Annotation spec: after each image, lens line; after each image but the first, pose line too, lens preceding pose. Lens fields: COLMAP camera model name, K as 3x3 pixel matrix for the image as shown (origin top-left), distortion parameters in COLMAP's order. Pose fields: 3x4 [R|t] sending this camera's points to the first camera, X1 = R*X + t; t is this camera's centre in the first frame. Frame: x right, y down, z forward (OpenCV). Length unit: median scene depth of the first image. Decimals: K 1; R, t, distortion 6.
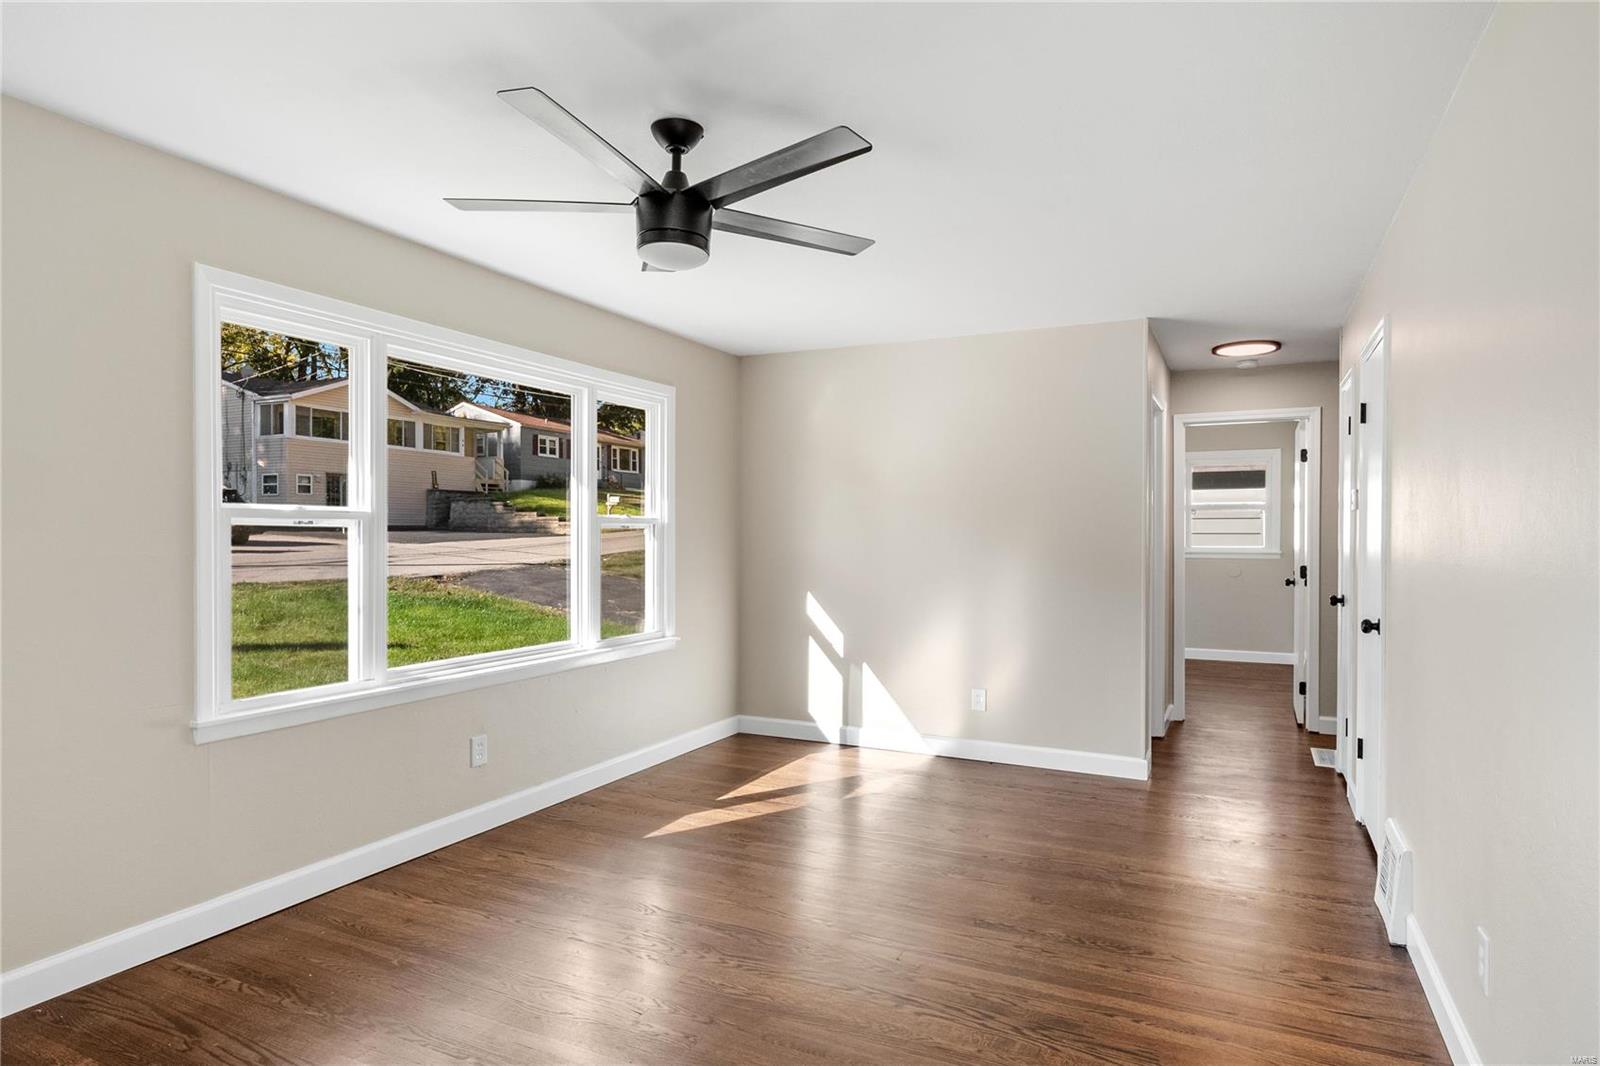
lens RADIAL K [[908.6, 0, 796.4], [0, 908.6, 539.1], [0, 0, 1]] dist [0.000646, 0.000088]
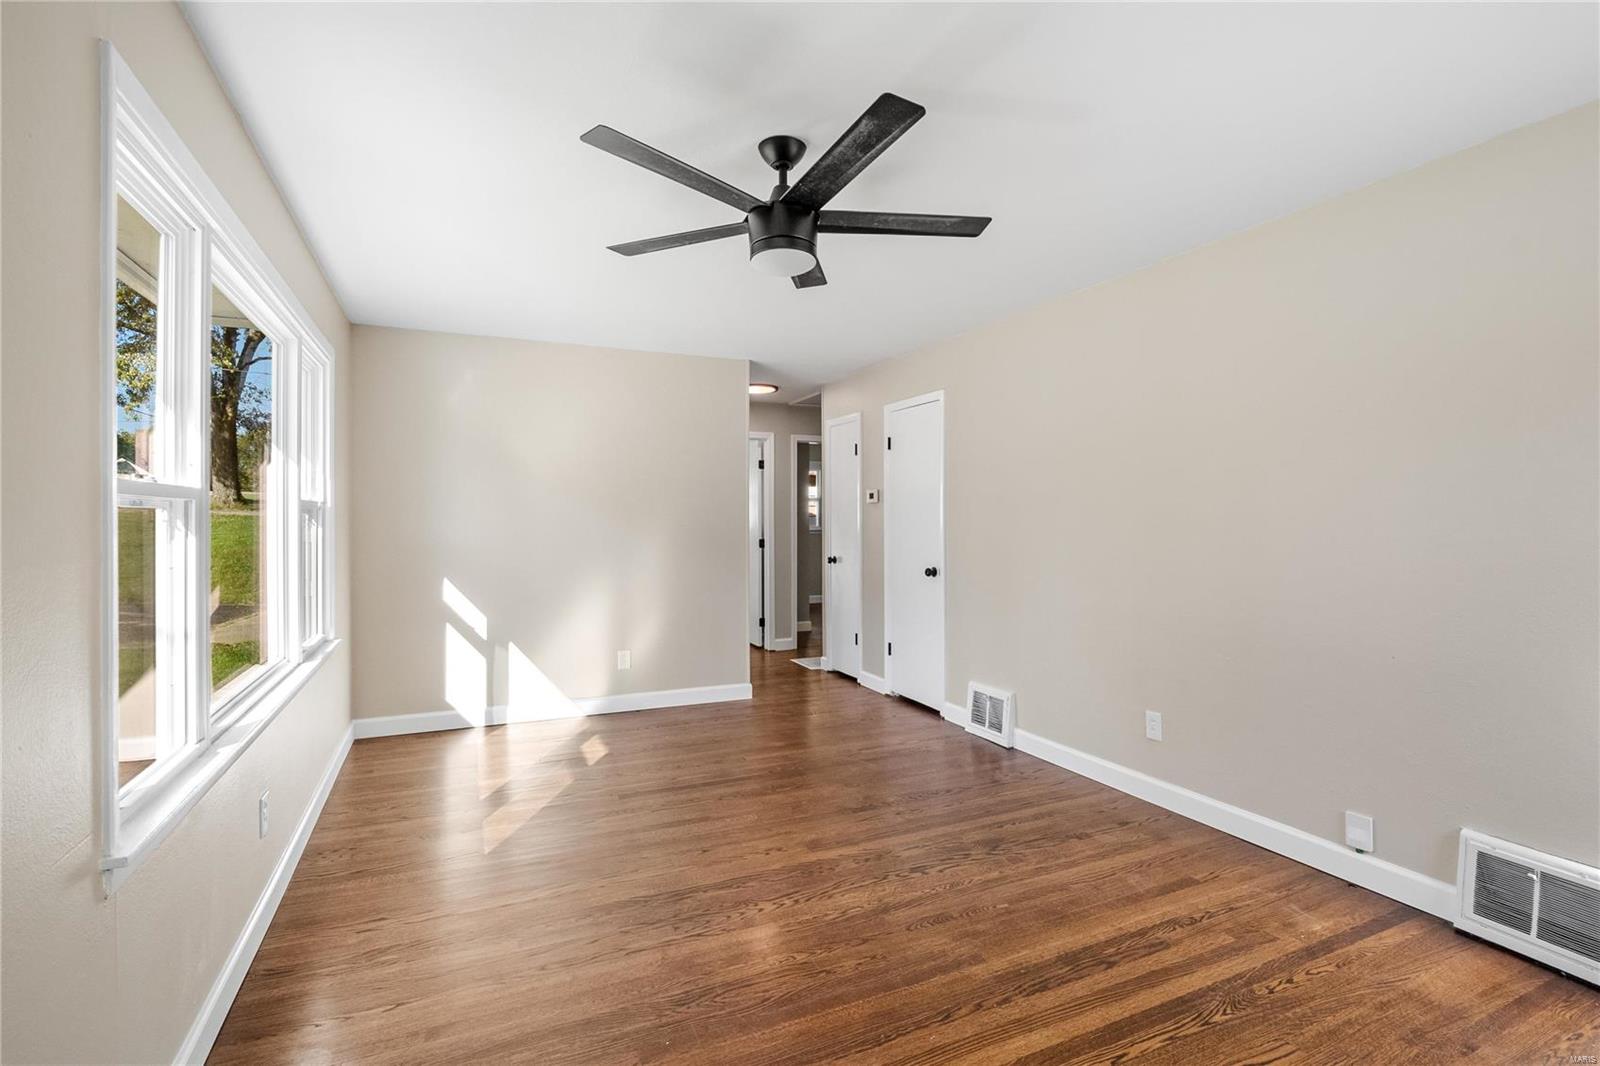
lens RADIAL K [[760.1, 0, 797.3], [0, 760.1, 518.7], [0, 0, 1]] dist [0.001067, -0.000018]
pose [[0.637324, -0.005489, 0.770577, -0.406406], [0.007111, 0.999974, 0.001242, -0.004831], [-0.770563, 0.004688, 0.637346, 0.199257]]
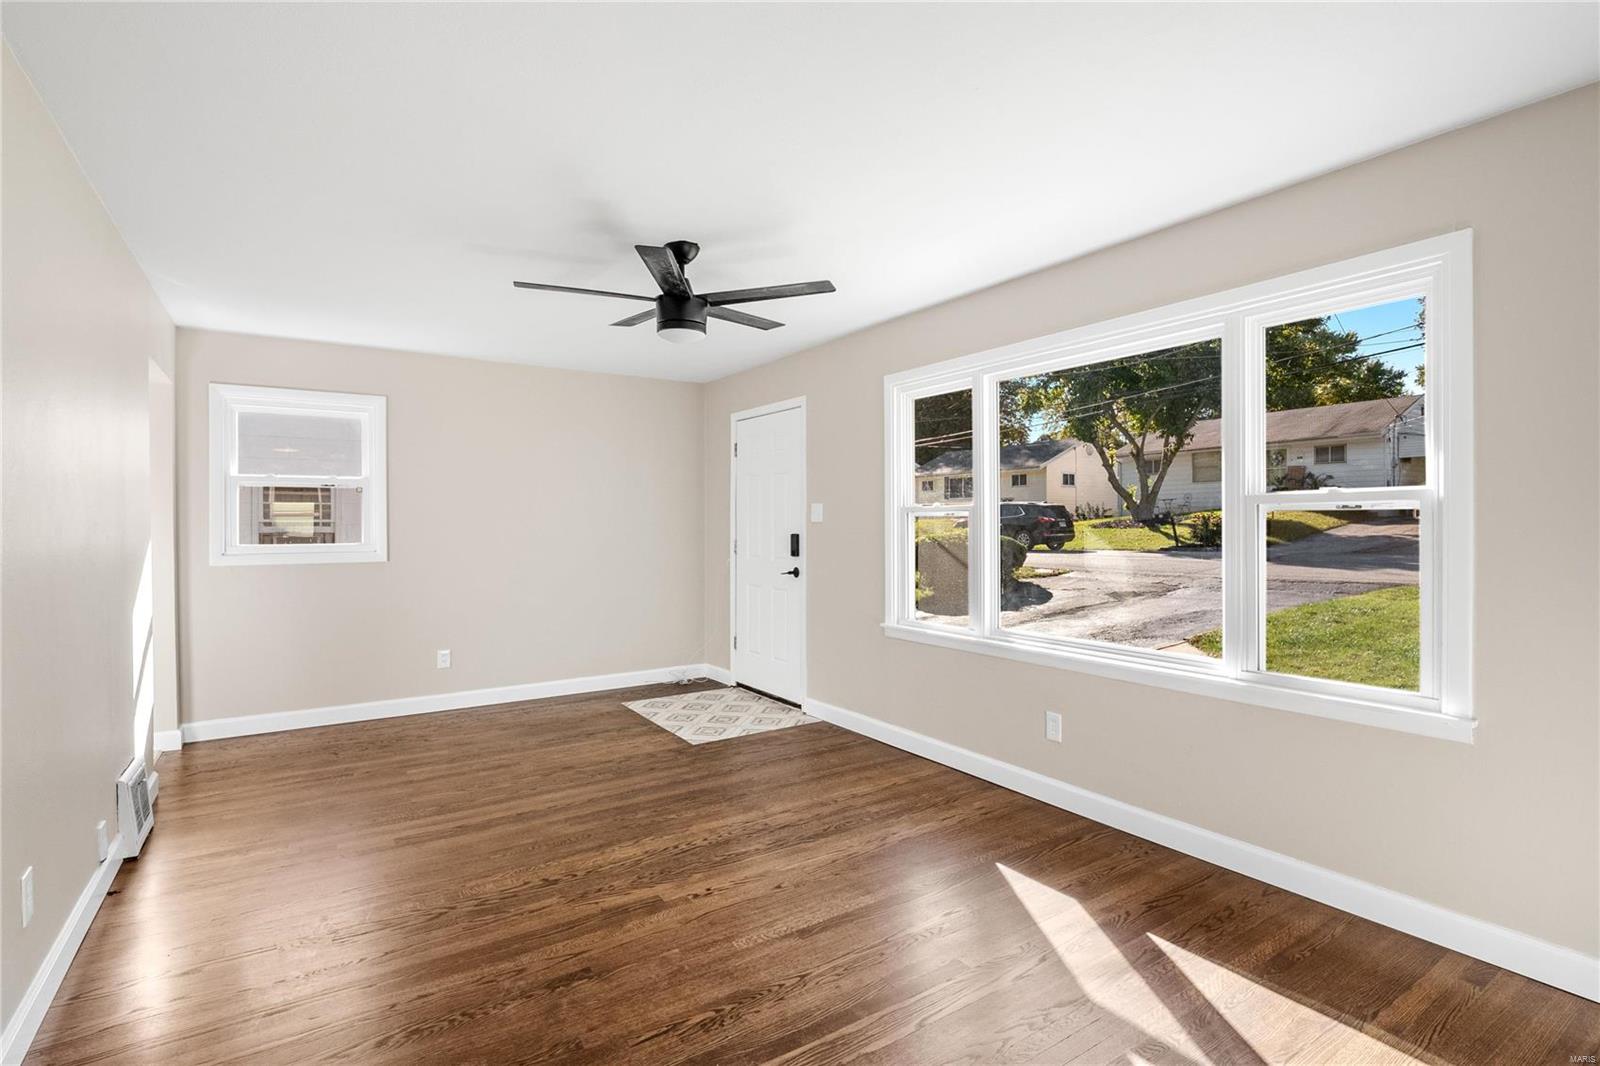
lens RADIAL K [[760.1, 0, 797.3], [0, 760.1, 518.7], [0, 0, 1]] dist [0.001067, -0.000018]
pose [[-0.505794, -0.002809, -0.862650, 0.415628], [0.003020, 0.999983, -0.005027, -0.003221], [0.862649, -0.005148, -0.505776, 0.880999]]
